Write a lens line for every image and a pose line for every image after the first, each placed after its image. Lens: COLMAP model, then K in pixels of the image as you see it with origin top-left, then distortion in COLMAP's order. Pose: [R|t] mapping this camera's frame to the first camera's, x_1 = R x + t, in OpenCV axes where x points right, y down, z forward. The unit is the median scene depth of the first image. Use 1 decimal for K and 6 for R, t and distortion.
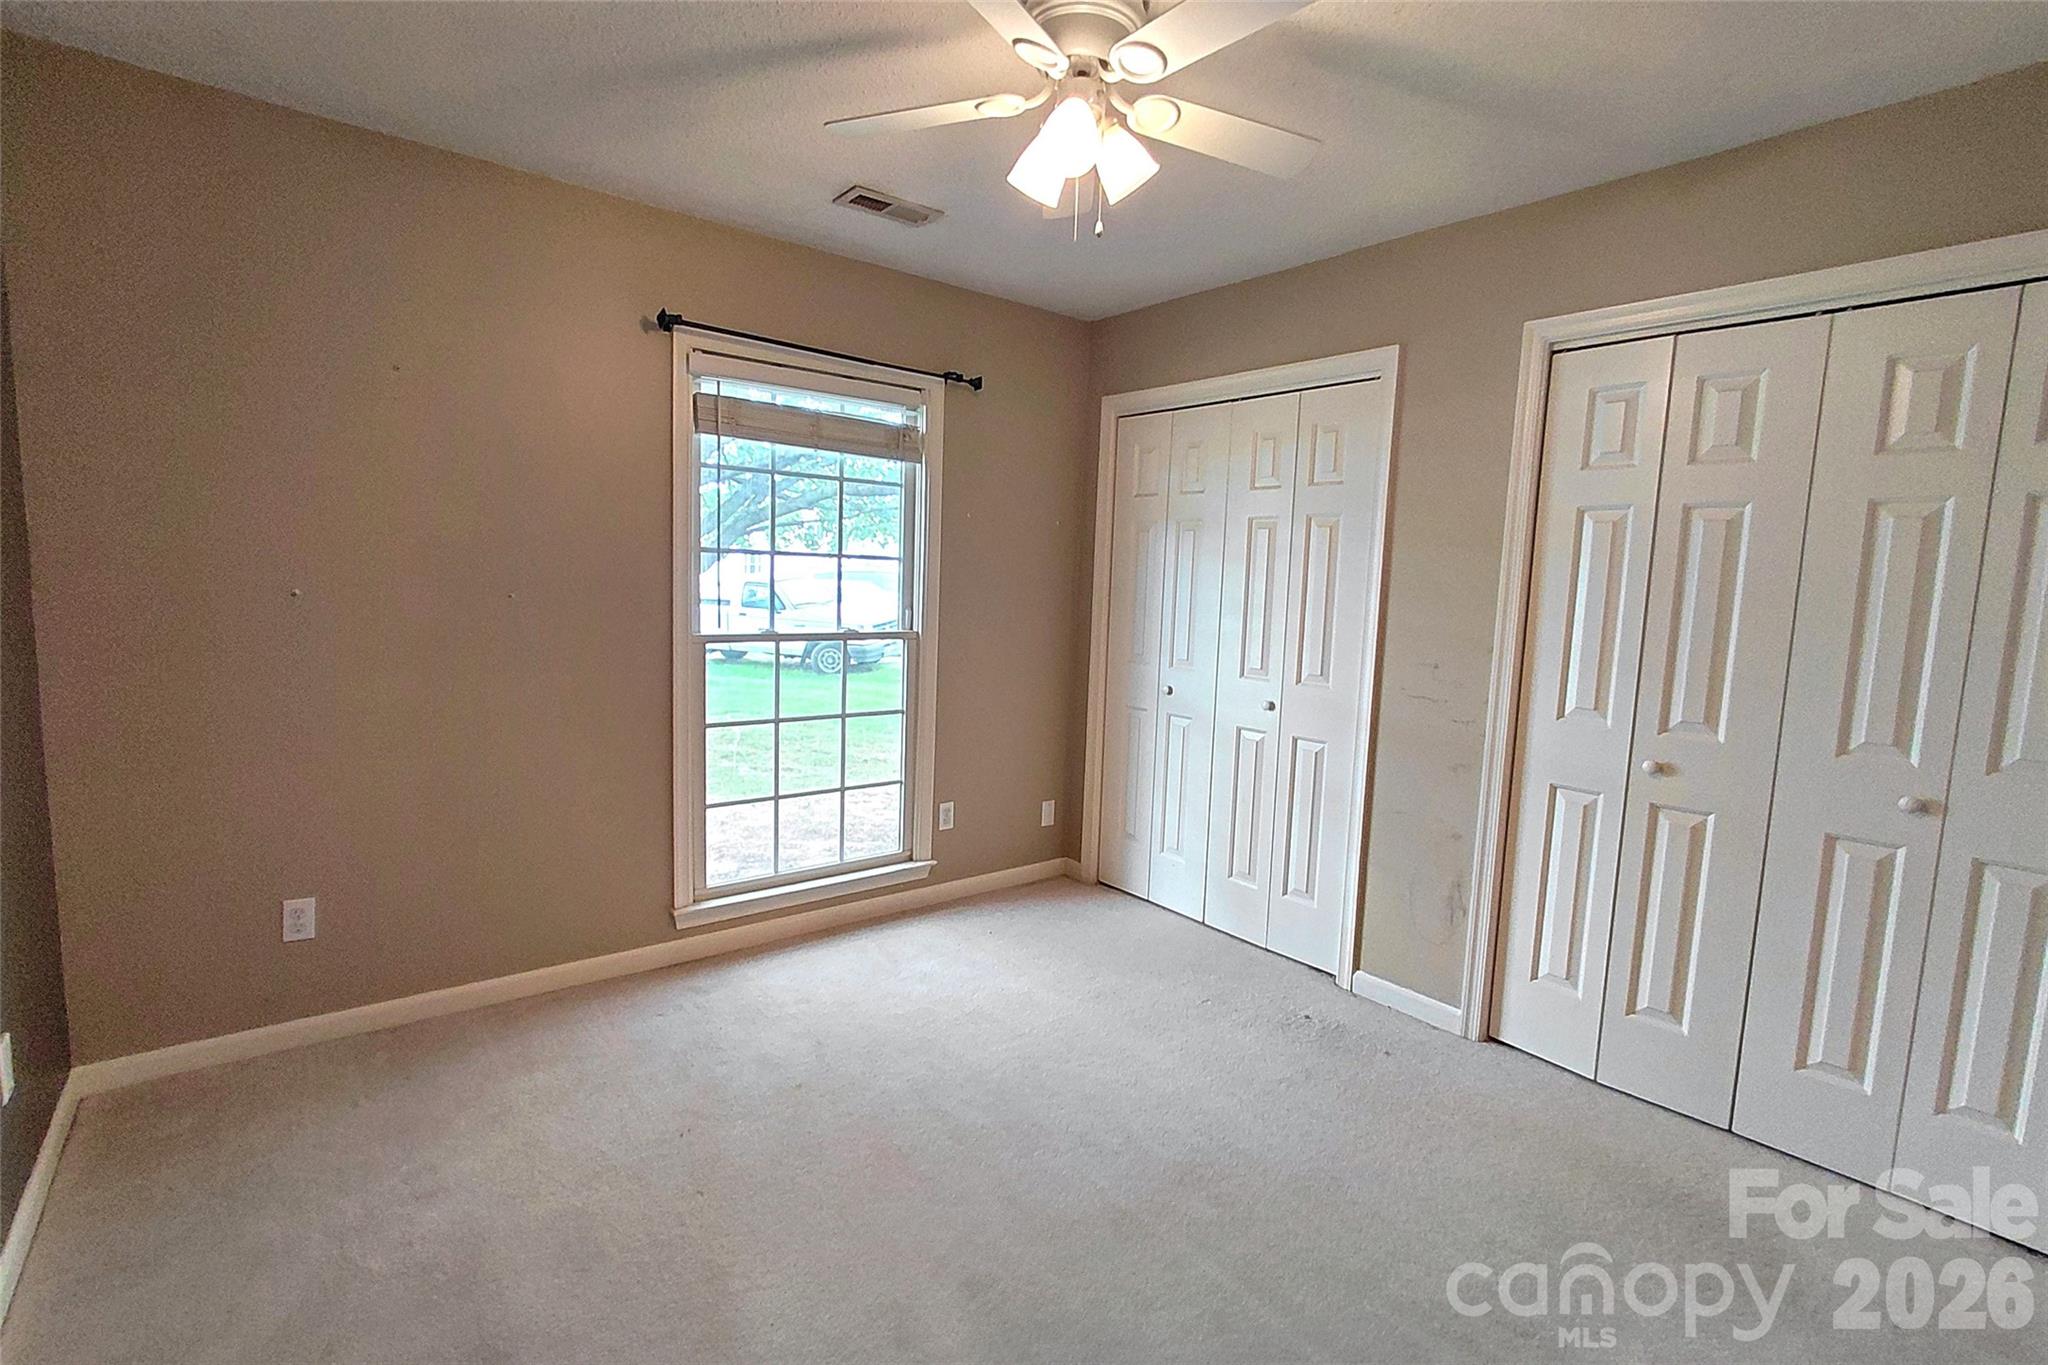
lens RADIAL K [[940.6, 0, 1009.0], [0, 940.6, 677.0], [0, 0, 1]] dist [-0.003205, 0.002008]
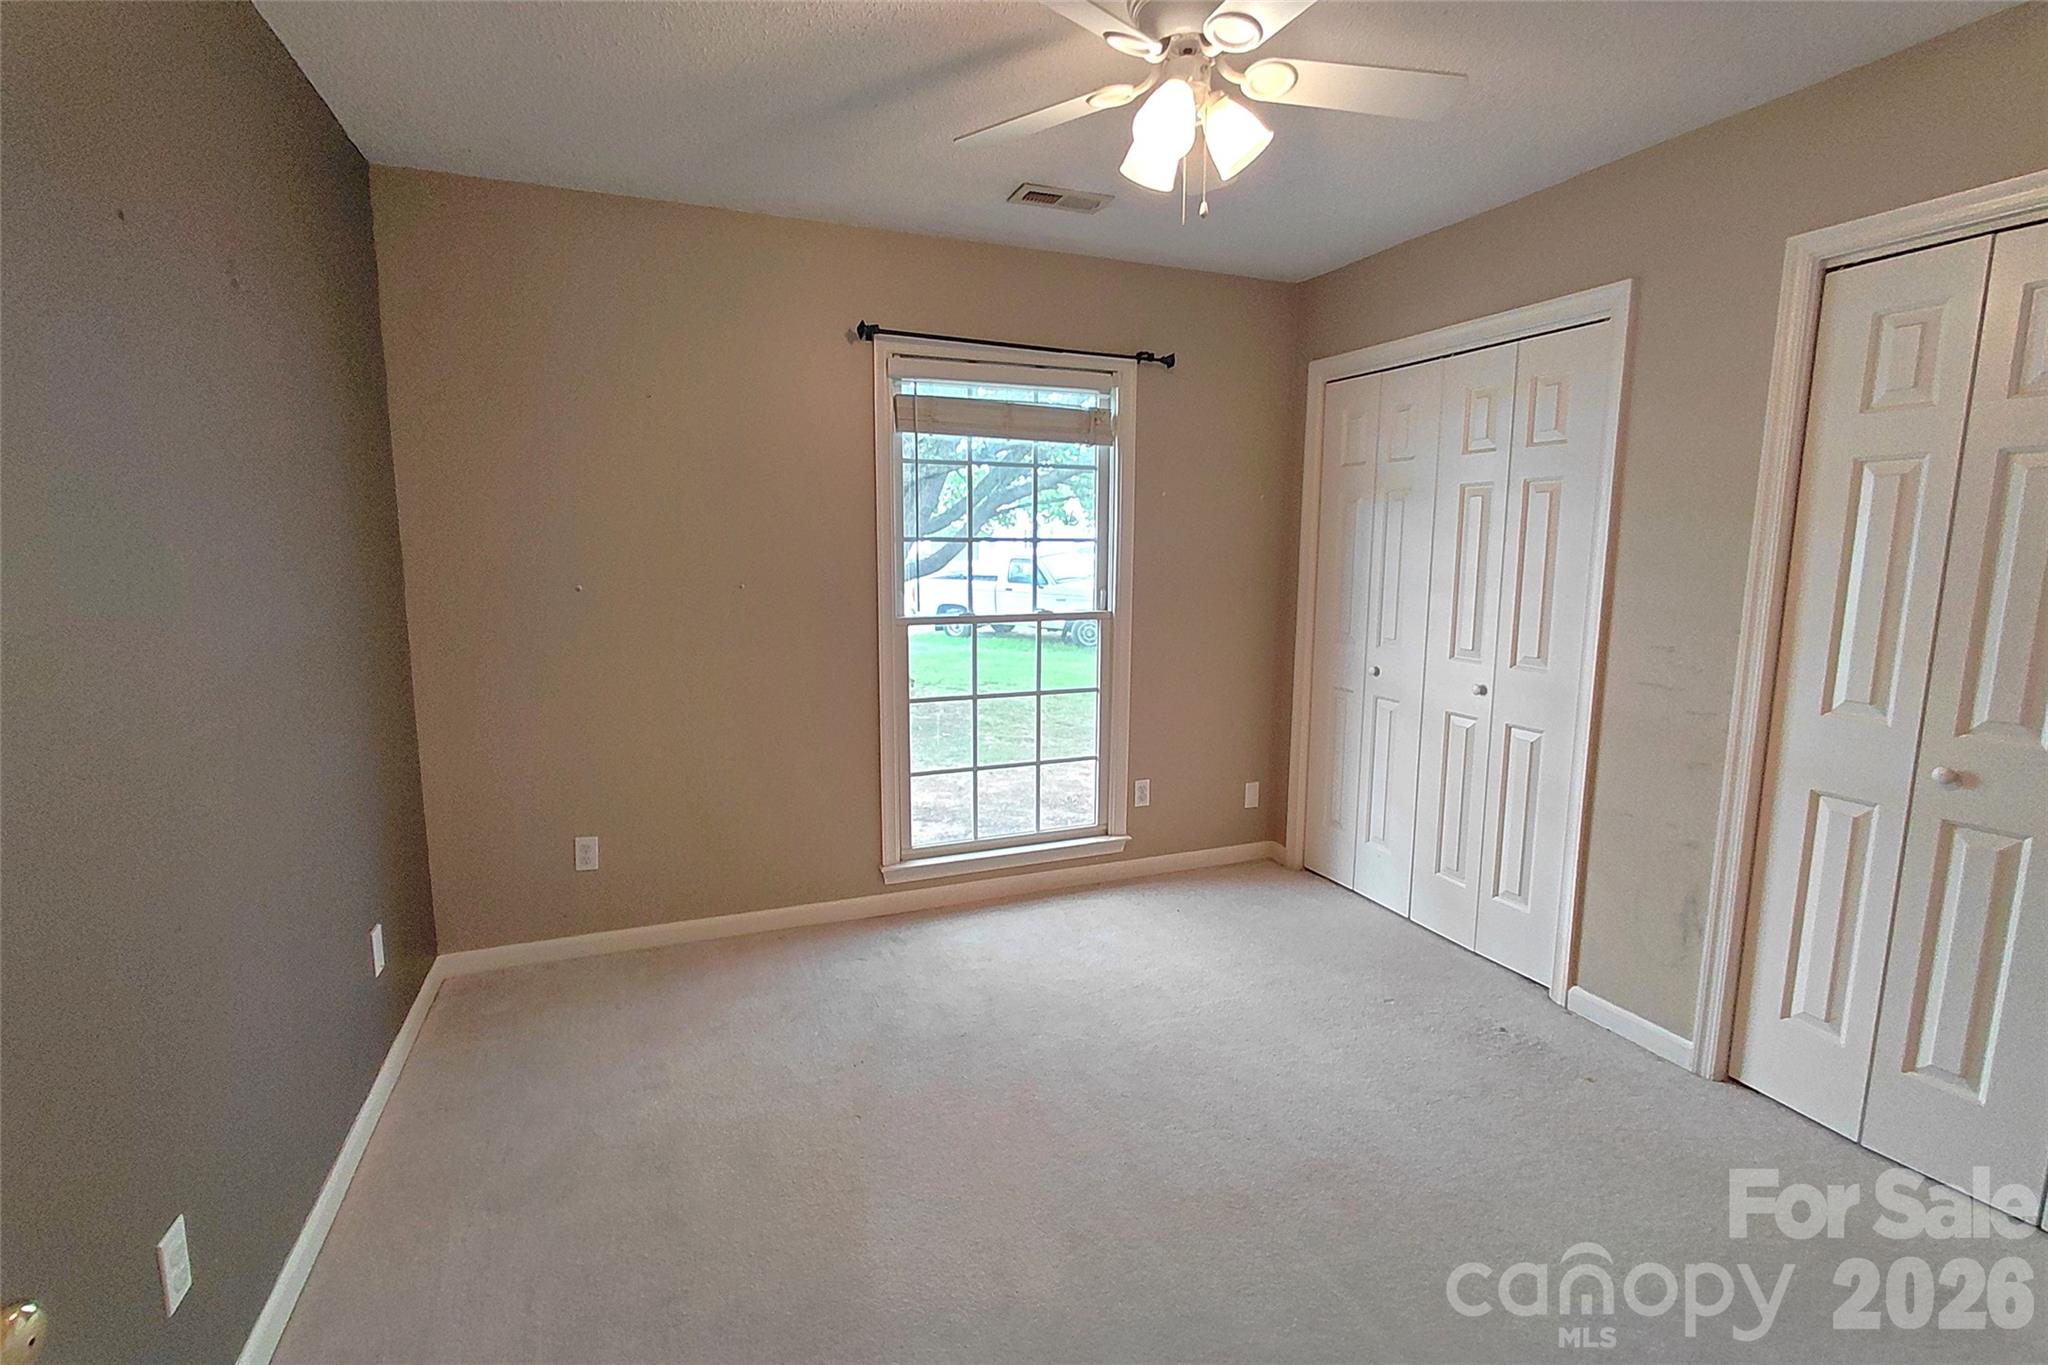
lens RADIAL K [[940.6, 0, 1016.3], [0, 940.6, 679.7], [0, 0, 1]] dist [-0.003205, 0.002008]
pose [[0.957394, 0.011324, -0.288563, 0.132400], [-0.001524, 0.999415, 0.034163, -0.012511], [0.288781, -0.032268, 0.956851, -0.008670]]
